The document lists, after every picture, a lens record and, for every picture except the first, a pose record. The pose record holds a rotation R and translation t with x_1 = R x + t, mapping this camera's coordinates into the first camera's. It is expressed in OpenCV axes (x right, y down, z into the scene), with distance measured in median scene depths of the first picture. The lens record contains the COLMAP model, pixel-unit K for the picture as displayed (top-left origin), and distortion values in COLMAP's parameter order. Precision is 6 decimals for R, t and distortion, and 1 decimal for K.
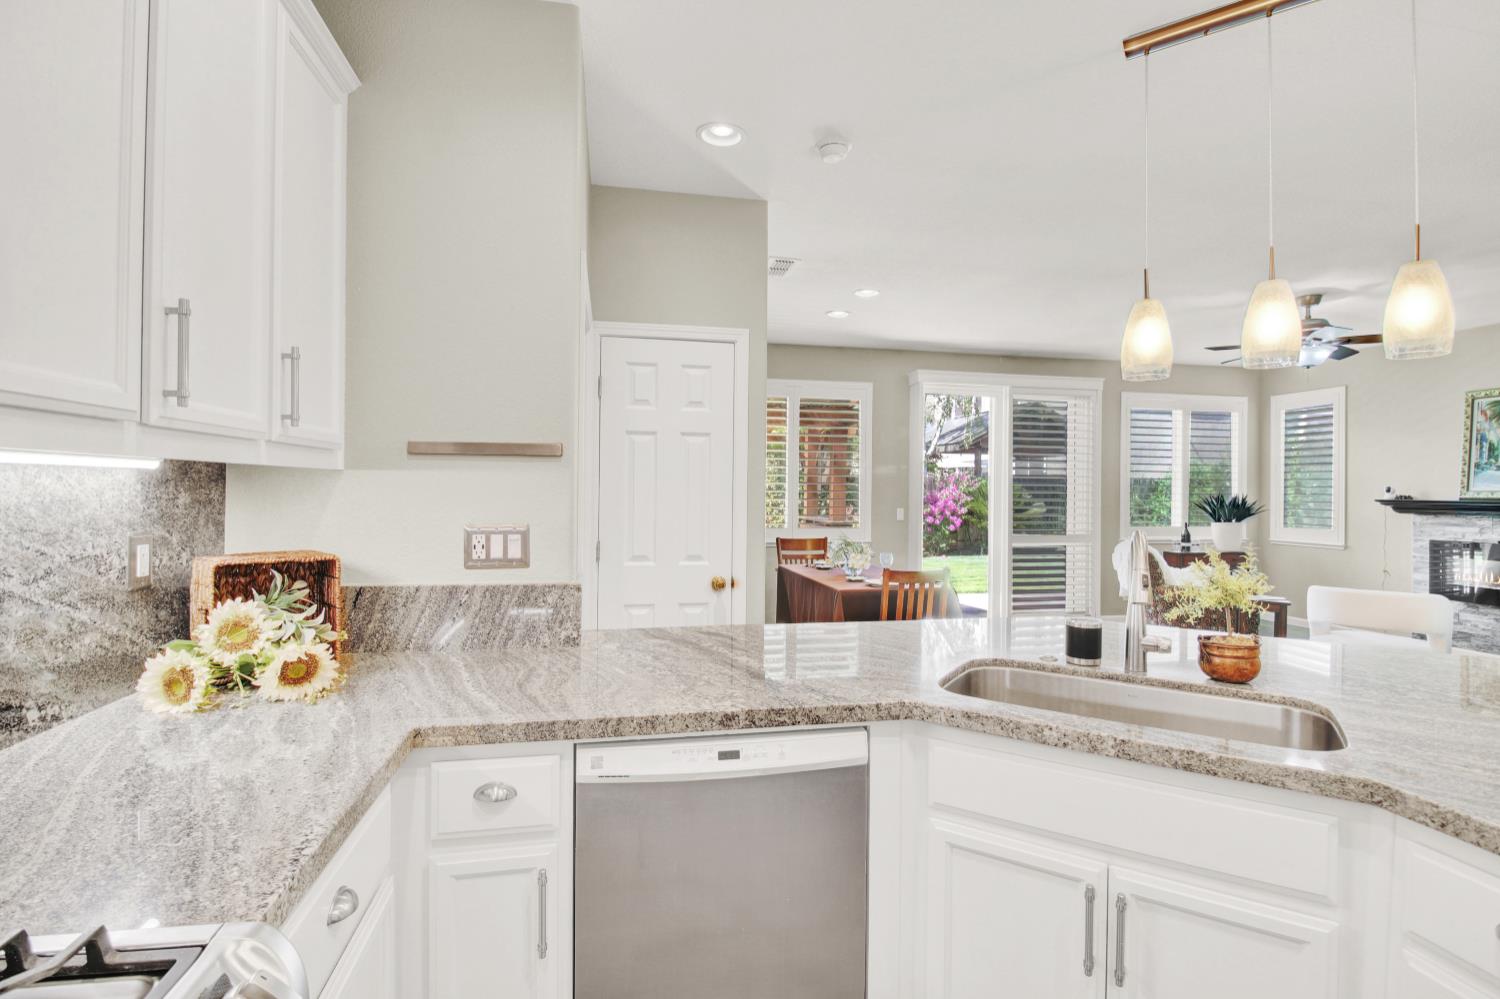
lens RADIAL K [[706.2, 0, 752.4], [0, 706.2, 491.4], [0, 0, 1]] dist [0.000877, -0.013967]
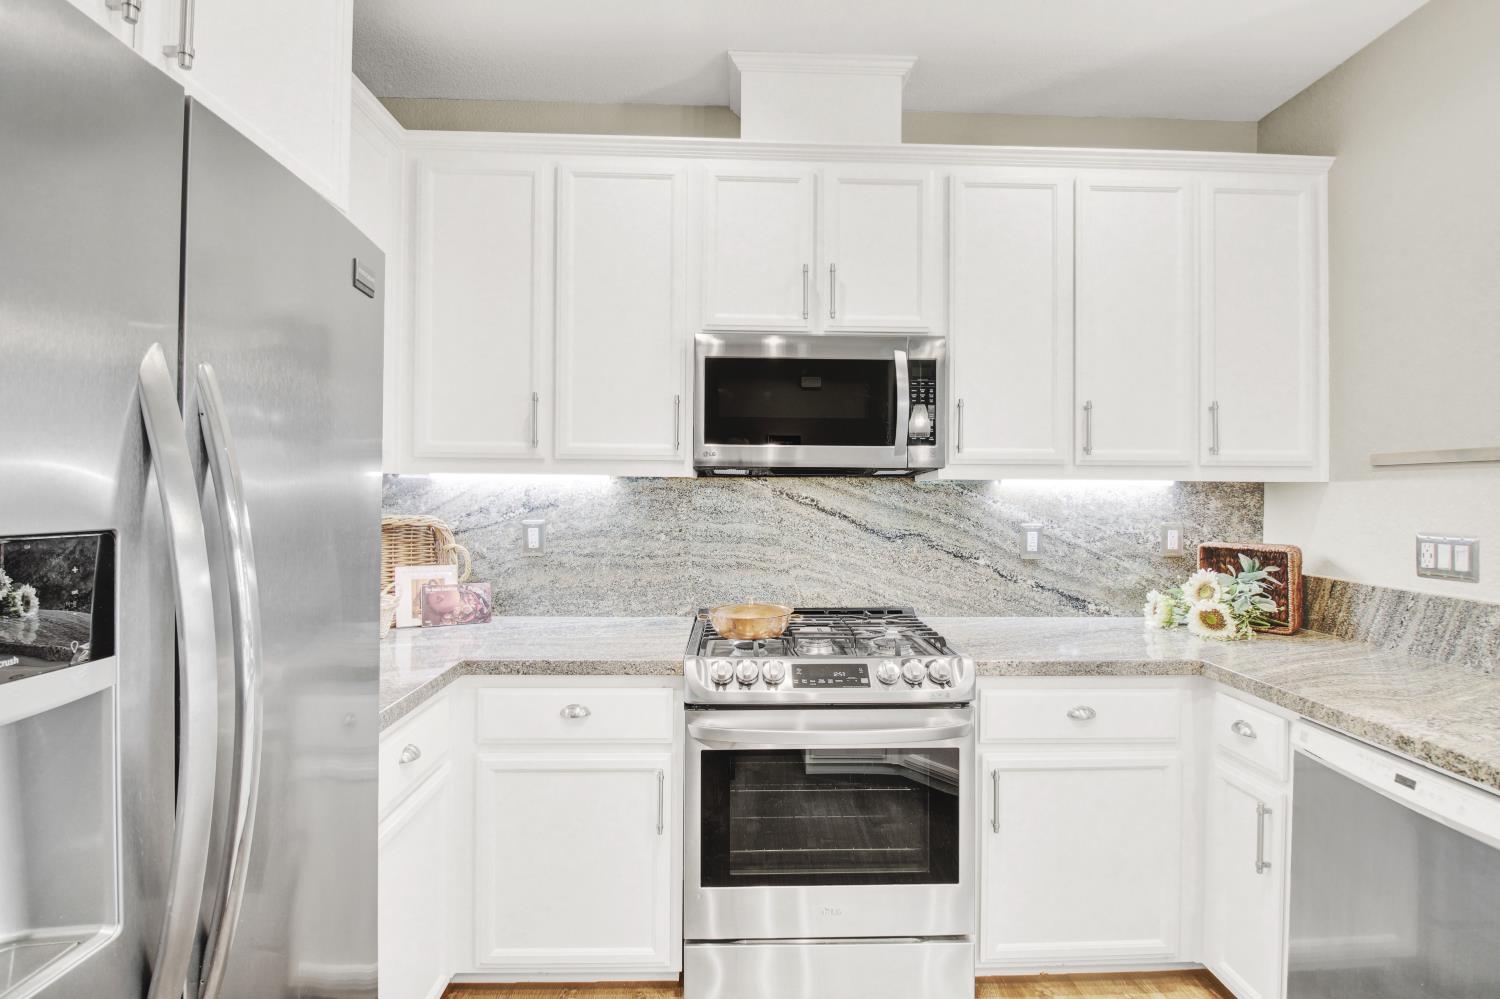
lens RADIAL K [[706.2, 0, 752.4], [0, 706.2, 491.4], [0, 0, 1]] dist [0.000877, -0.013967]
pose [[-0.166174, -0.009850, -0.986047, 0.266375], [-0.008995, 0.999924, -0.008473, 0.001599], [0.986055, 0.007461, -0.166250, 0.078306]]
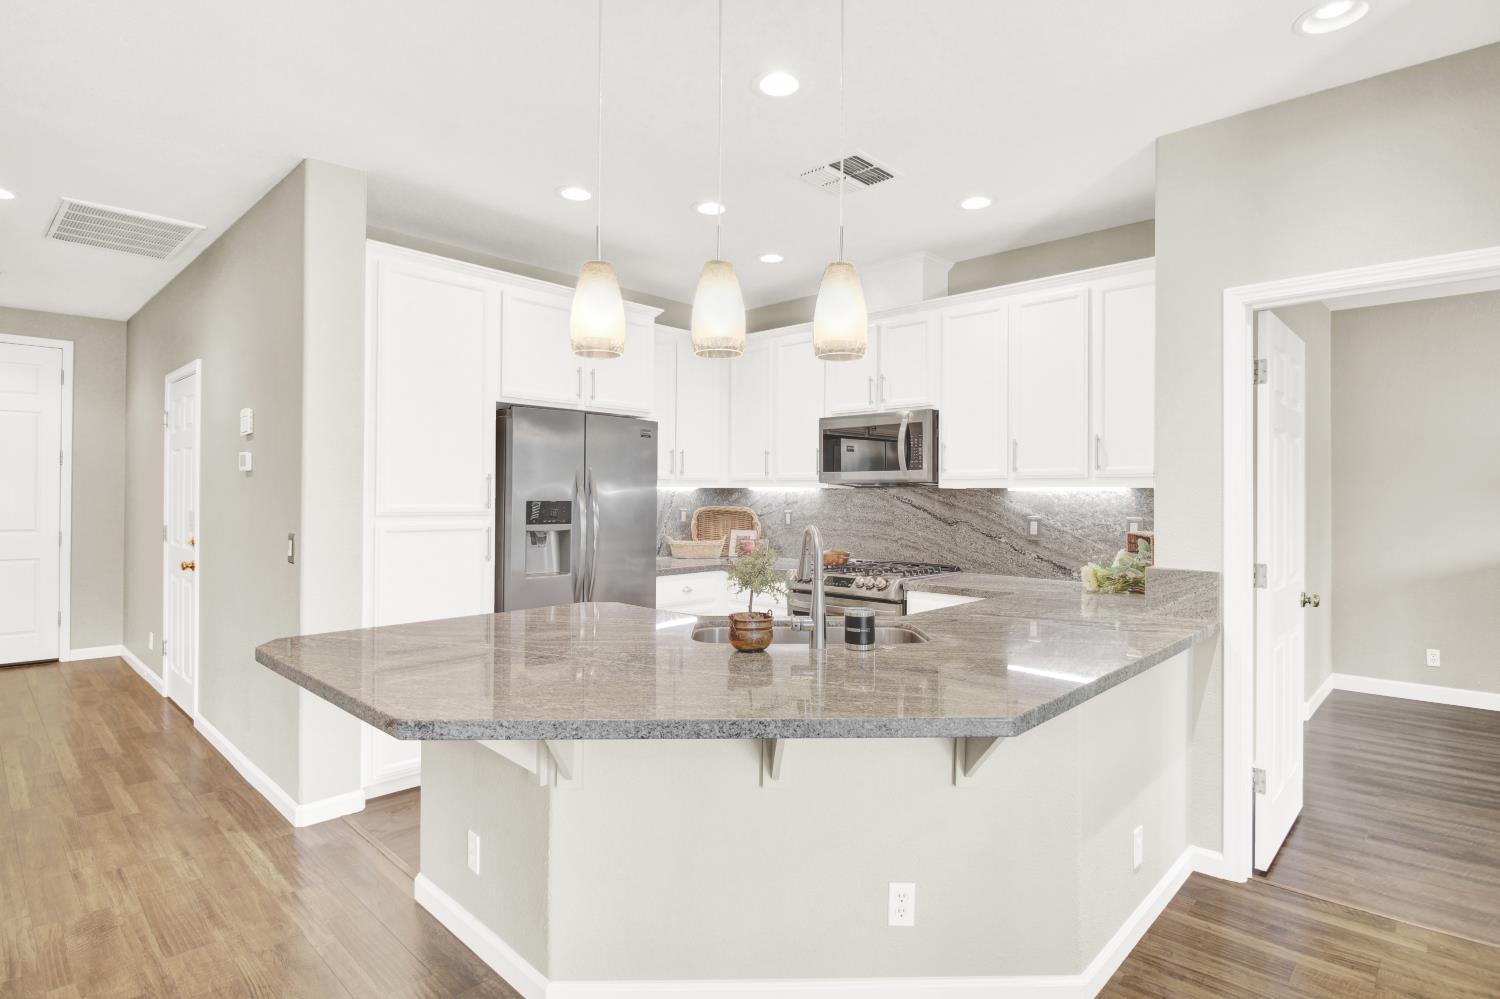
lens RADIAL K [[766.0, 0, 753.6], [0, 766.0, 491.4], [0, 0, 1]] dist [0.003581, -0.012245]
pose [[-0.818965, -0.015978, -0.573621, 0.443771], [-0.013496, 0.999872, -0.008582, 0.002675], [0.573685, 0.000713, -0.819076, 0.646356]]
